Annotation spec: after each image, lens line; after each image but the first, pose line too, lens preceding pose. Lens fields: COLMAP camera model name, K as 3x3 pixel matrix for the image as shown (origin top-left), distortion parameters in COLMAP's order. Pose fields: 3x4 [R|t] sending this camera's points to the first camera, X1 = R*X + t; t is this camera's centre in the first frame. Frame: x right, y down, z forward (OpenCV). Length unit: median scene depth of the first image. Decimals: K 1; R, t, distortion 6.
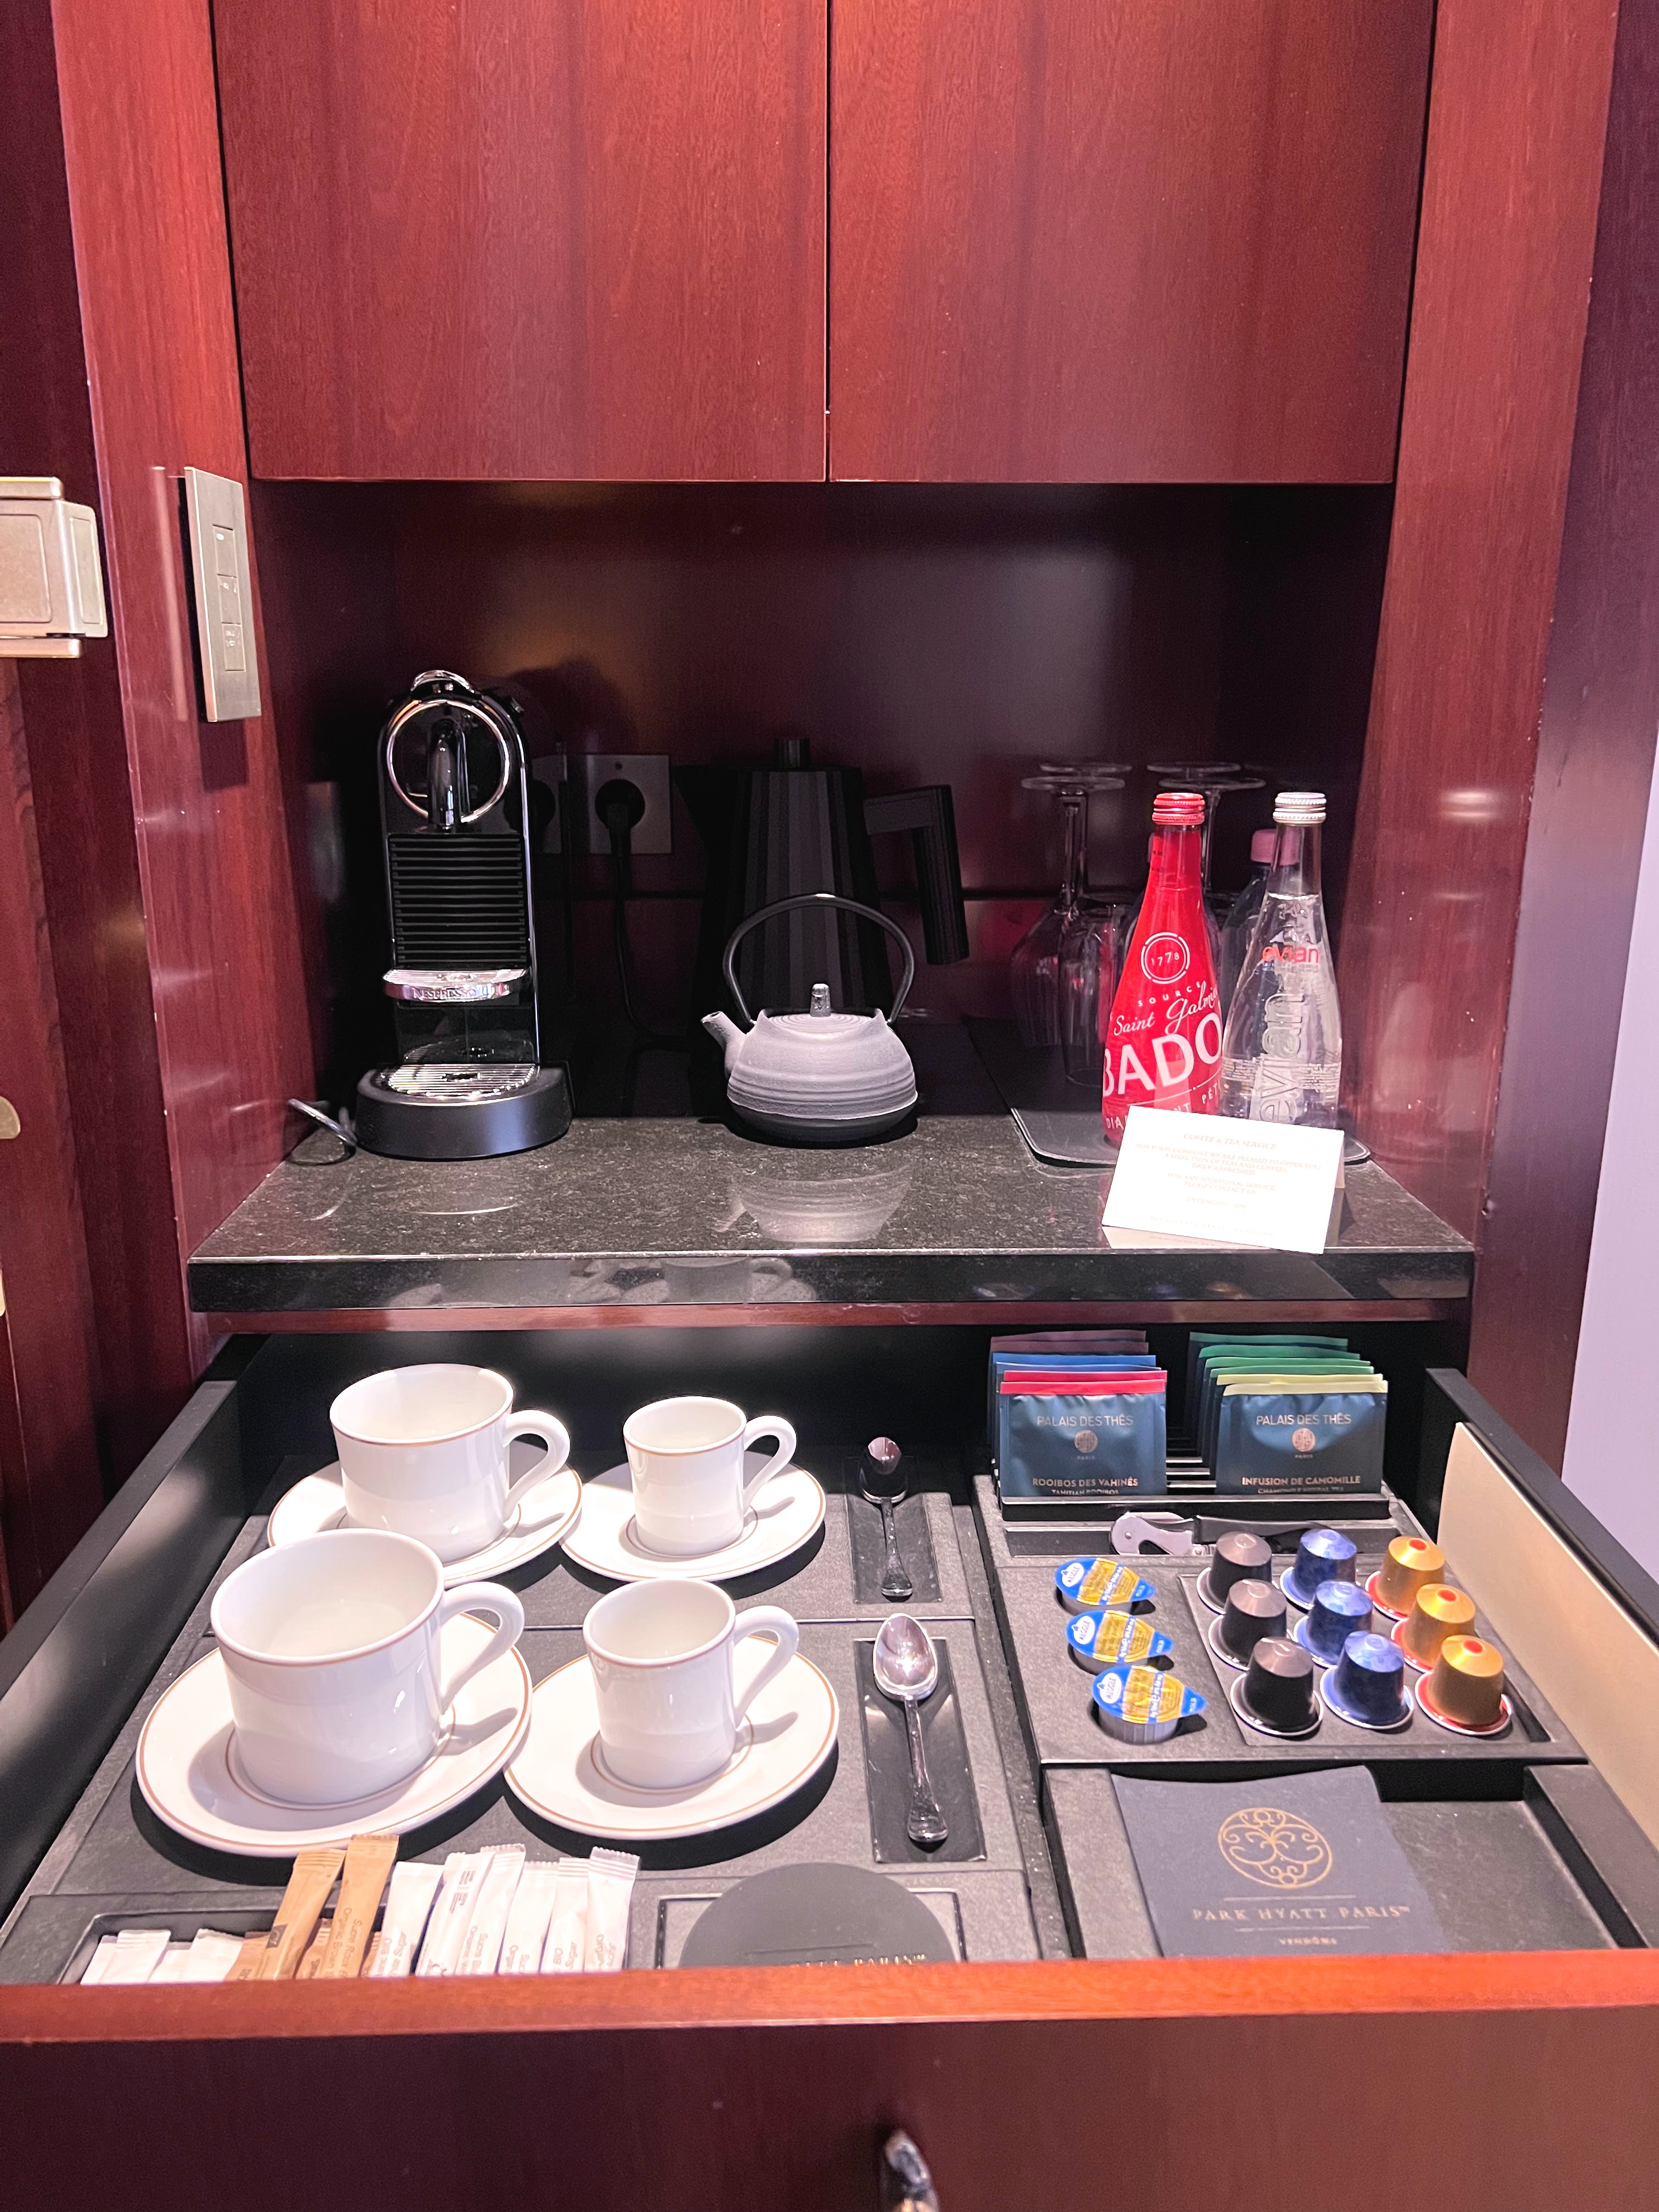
lens RADIAL K [[1665.9, 0, 835.0], [0, 1665.9, 1104.4], [0, 0, 1]] dist [-0.007551, 0.001840]
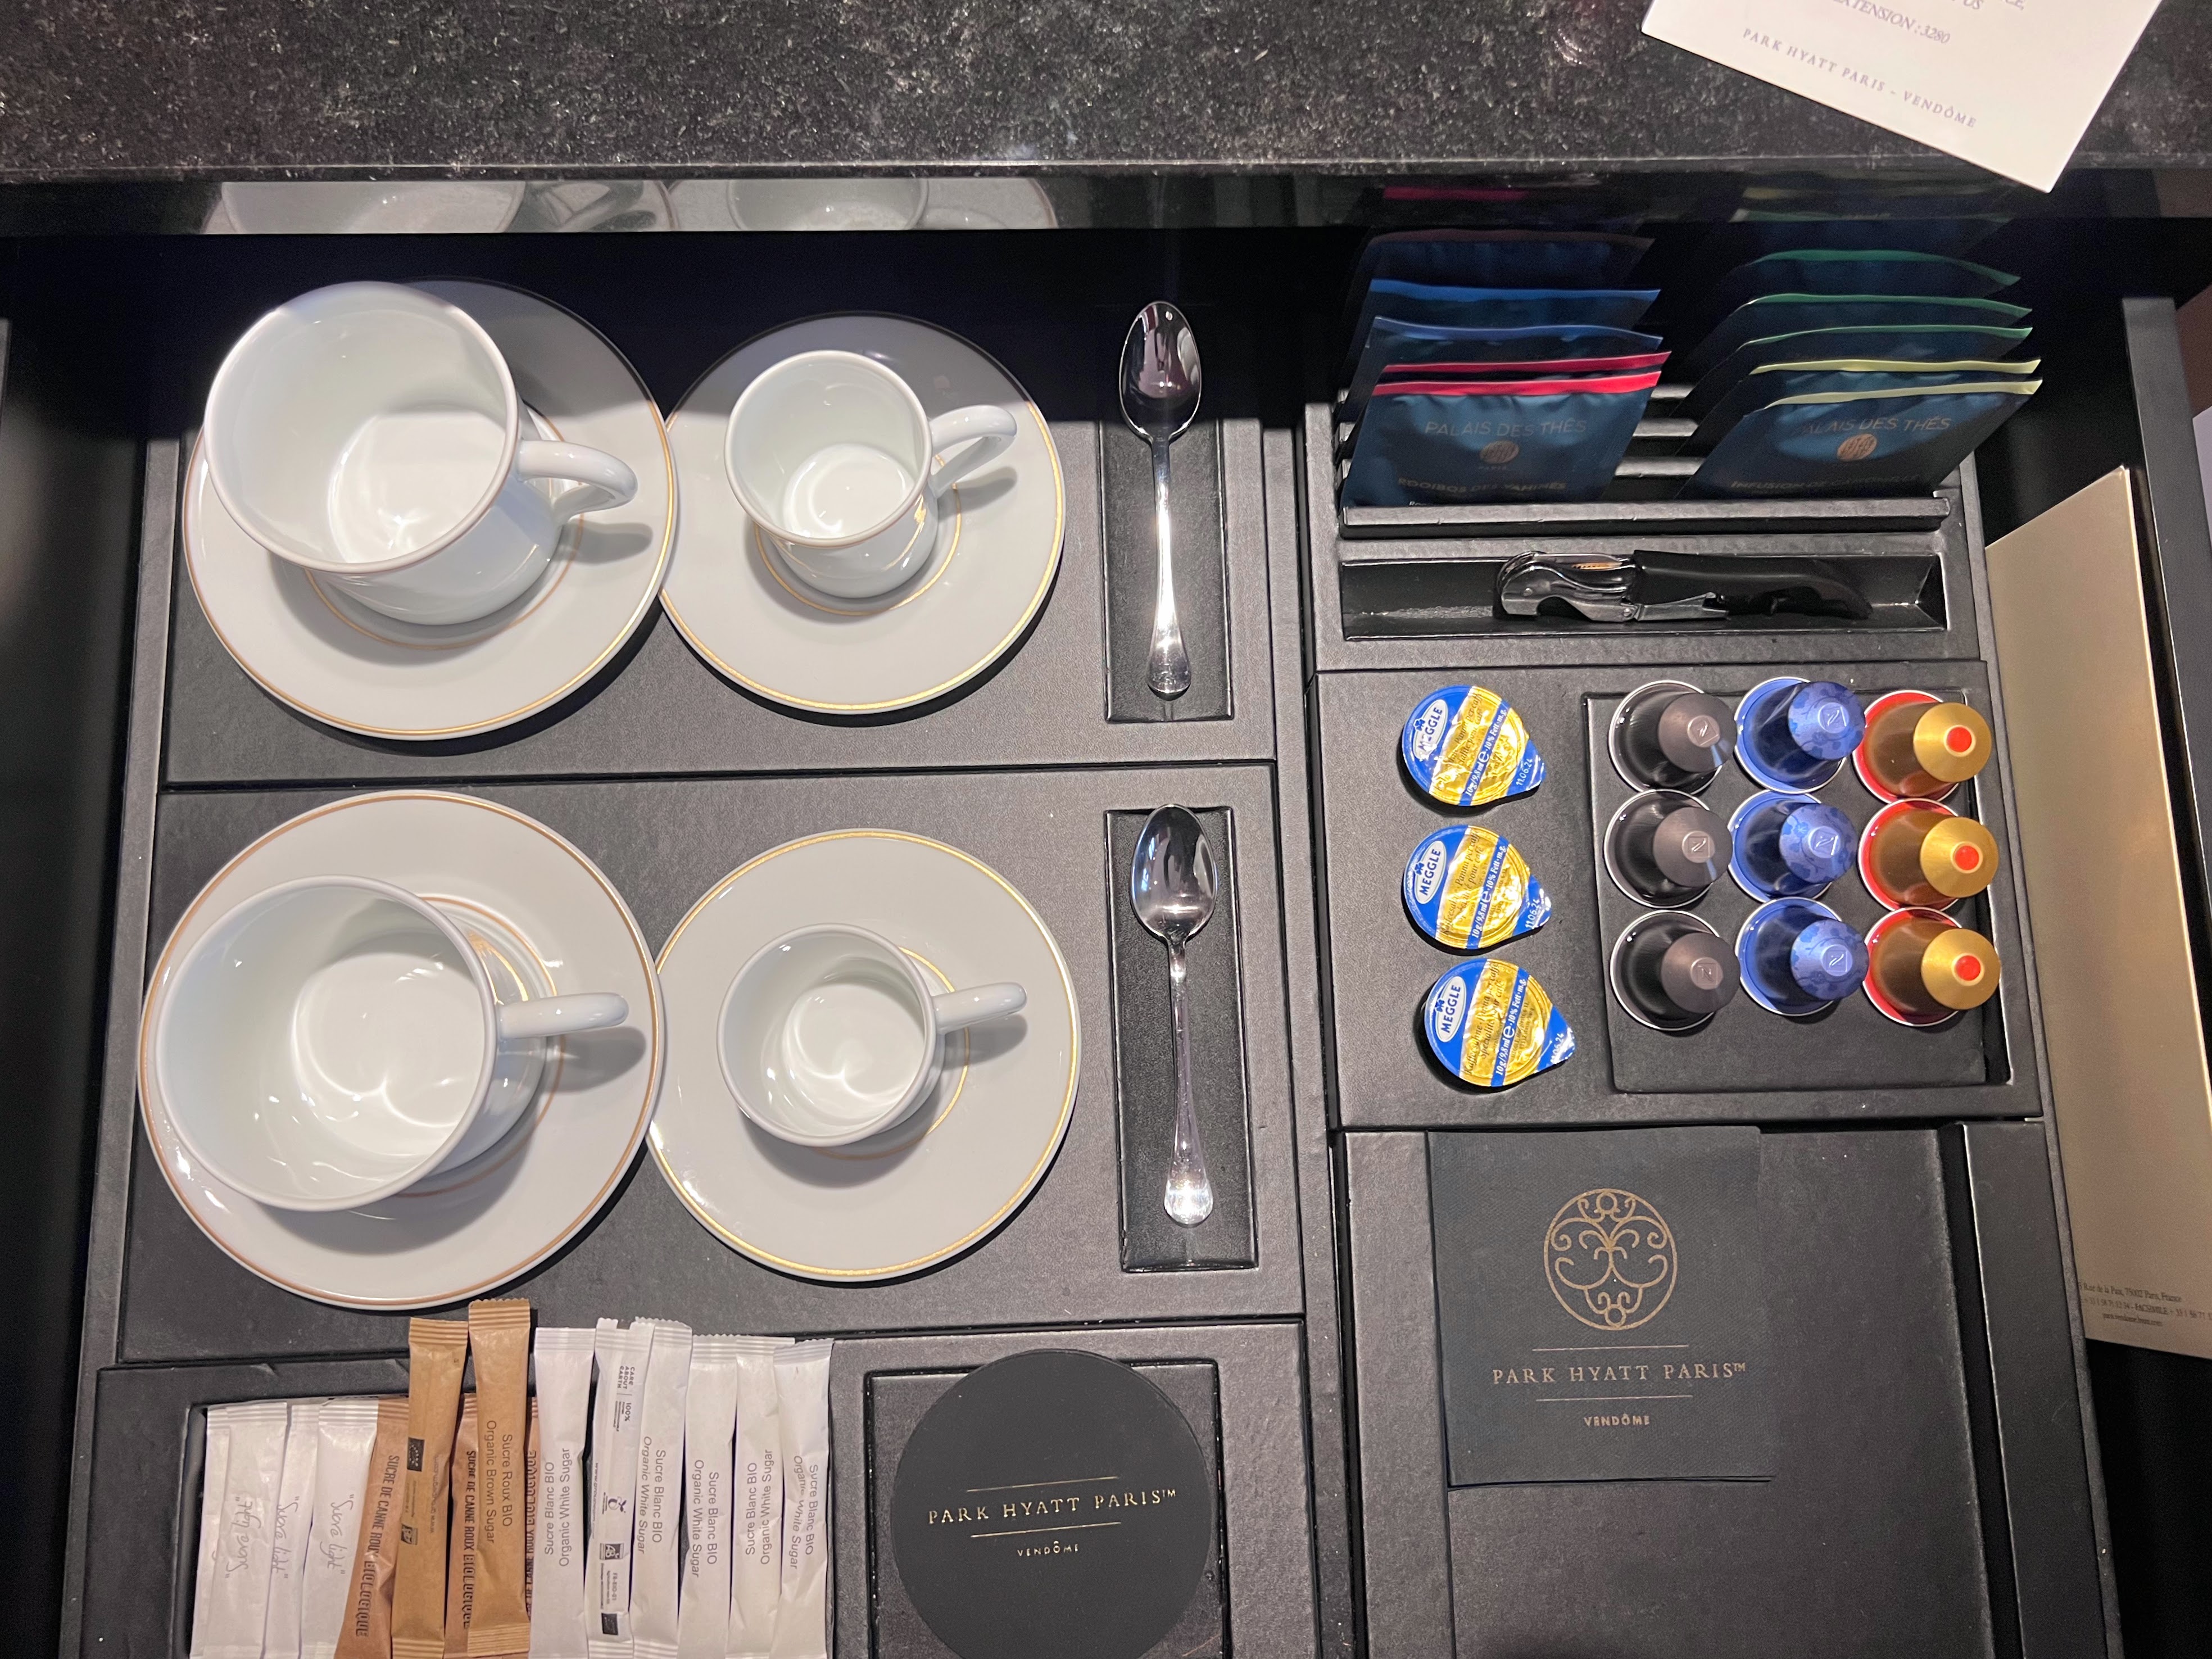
lens RADIAL K [[1665.9, 0, 1091.3], [0, 1665.9, 829.6], [0, 0, 1]] dist [-0.007551, 0.001840]
pose [[0.999633, 0.010216, 0.025107, -0.013700], [-0.027059, 0.430436, 0.902215, -0.370191], [-0.001590, -0.902563, 0.430554, 0.823804]]
